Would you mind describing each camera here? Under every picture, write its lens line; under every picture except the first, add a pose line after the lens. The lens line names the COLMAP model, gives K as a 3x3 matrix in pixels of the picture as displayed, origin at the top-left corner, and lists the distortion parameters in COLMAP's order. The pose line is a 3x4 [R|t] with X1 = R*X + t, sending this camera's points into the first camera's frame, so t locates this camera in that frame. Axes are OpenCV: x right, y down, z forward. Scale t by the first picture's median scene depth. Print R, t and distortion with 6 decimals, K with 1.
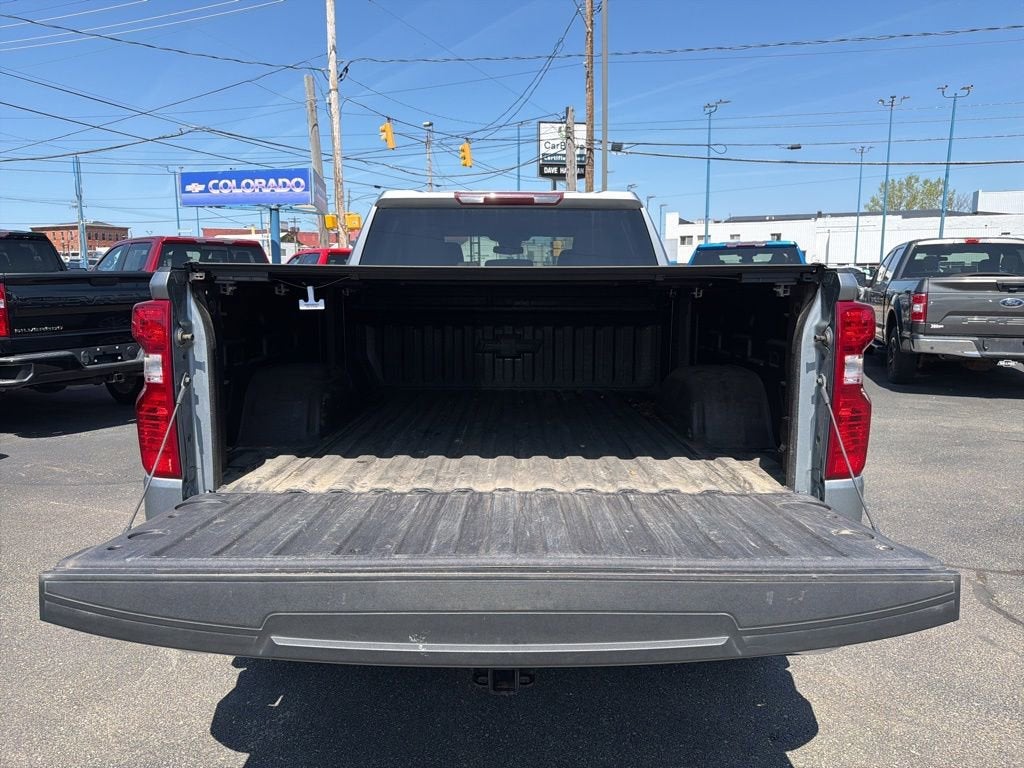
lens RADIAL K [[713.6, 0, 517.0], [0, 713.6, 369.7], [0, 0, 1]] dist [0.035503, -0.044268]
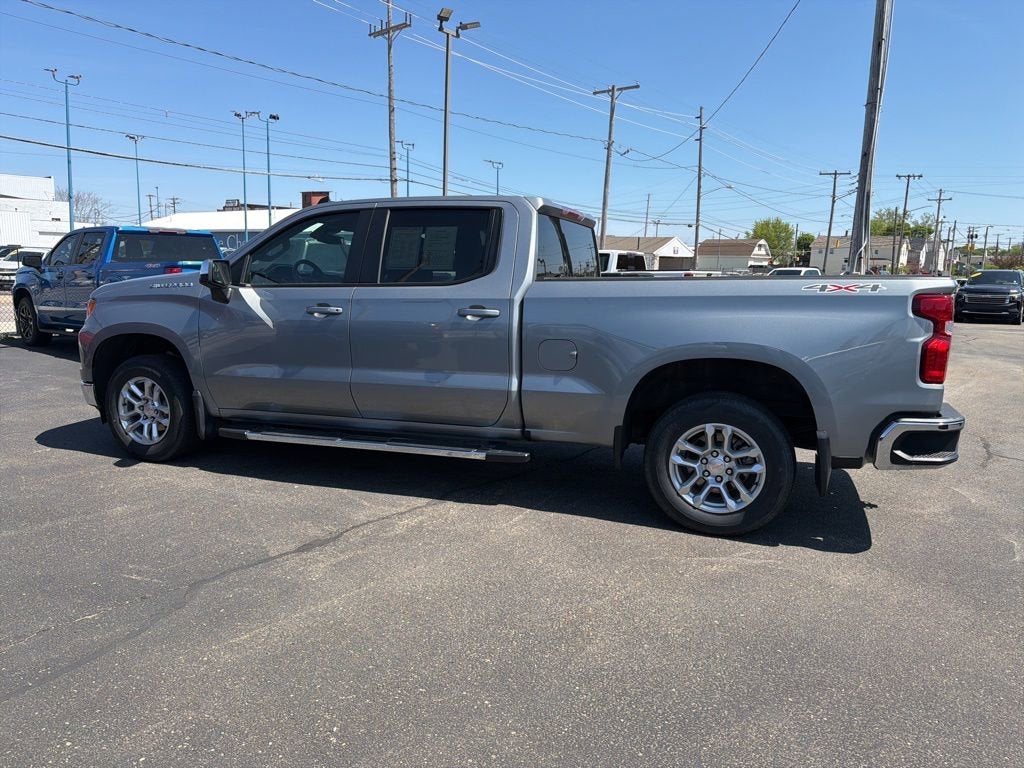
lens RADIAL K [[709.0, 0, 515.0], [0, 709.0, 382.7], [0, 0, 1]] dist [0.040100, -0.059163]
pose [[0.358254, -0.130859, 0.924408, -0.249921], [0.094004, 0.990153, 0.103735, -0.015359], [-0.928880, 0.049735, 0.367027, 0.125780]]
